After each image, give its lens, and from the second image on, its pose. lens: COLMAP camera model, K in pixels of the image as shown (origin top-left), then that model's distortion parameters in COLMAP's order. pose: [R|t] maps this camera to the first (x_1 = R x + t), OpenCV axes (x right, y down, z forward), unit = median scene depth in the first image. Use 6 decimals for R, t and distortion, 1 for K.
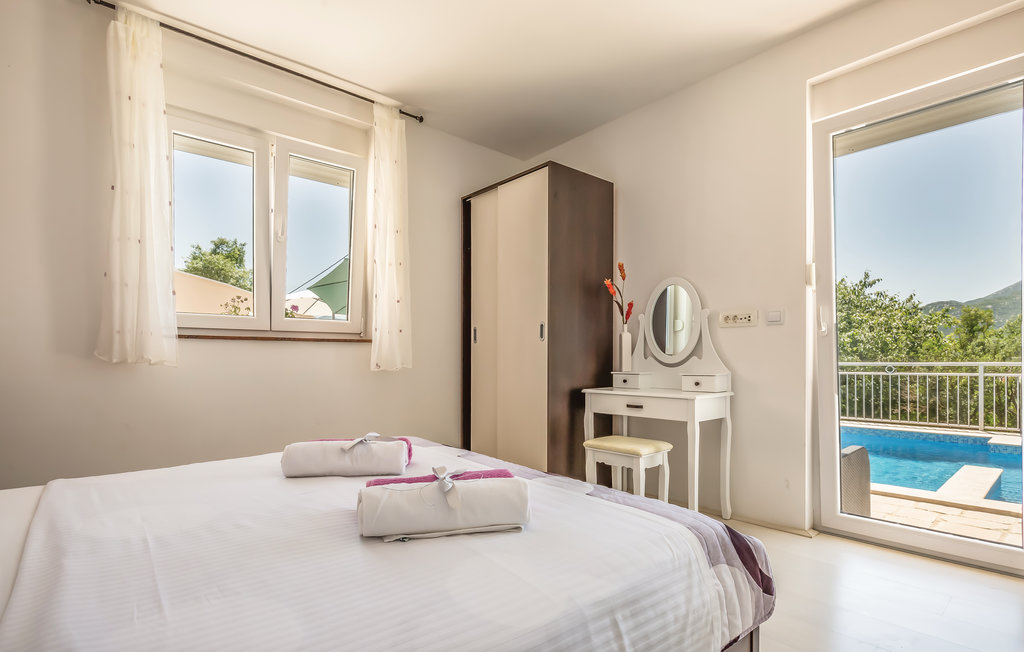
lens RADIAL K [[498.1, 0, 511.7], [0, 498.1, 353.9], [0, 0, 1]] dist [-0.001044, -0.000094]
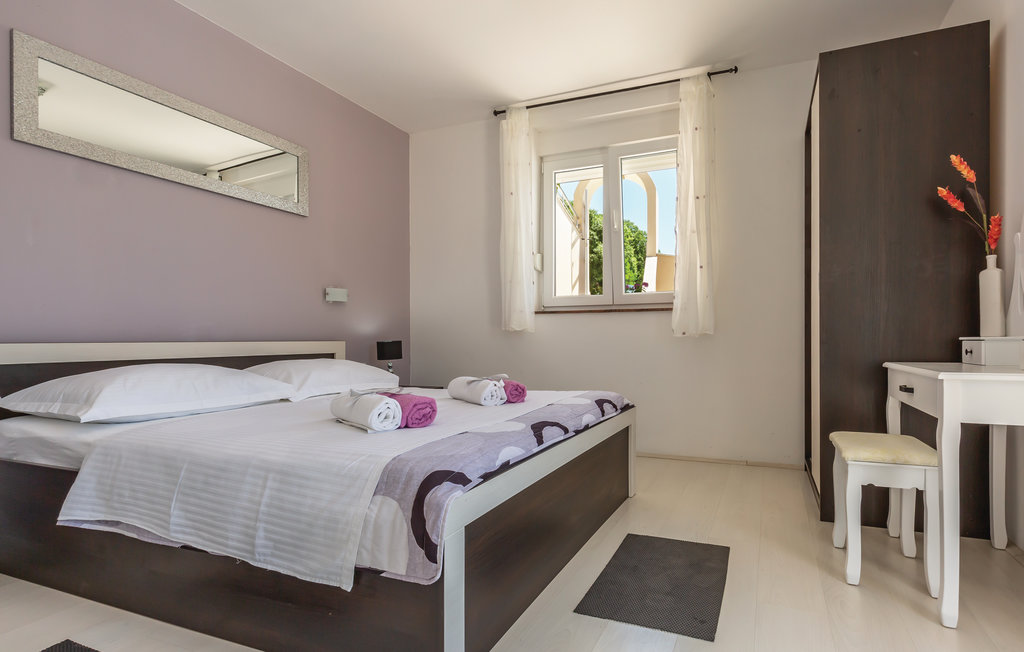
lens RADIAL K [[501.8, 0, 576.7], [0, 501.8, 340.5], [0, 0, 1]] dist [0.000494, -0.000116]
pose [[0.468866, -0.002294, -0.883267, 0.626154], [0.006839, 0.999976, 0.001033, 0.043268], [0.883243, -0.006525, 0.468870, 0.356777]]
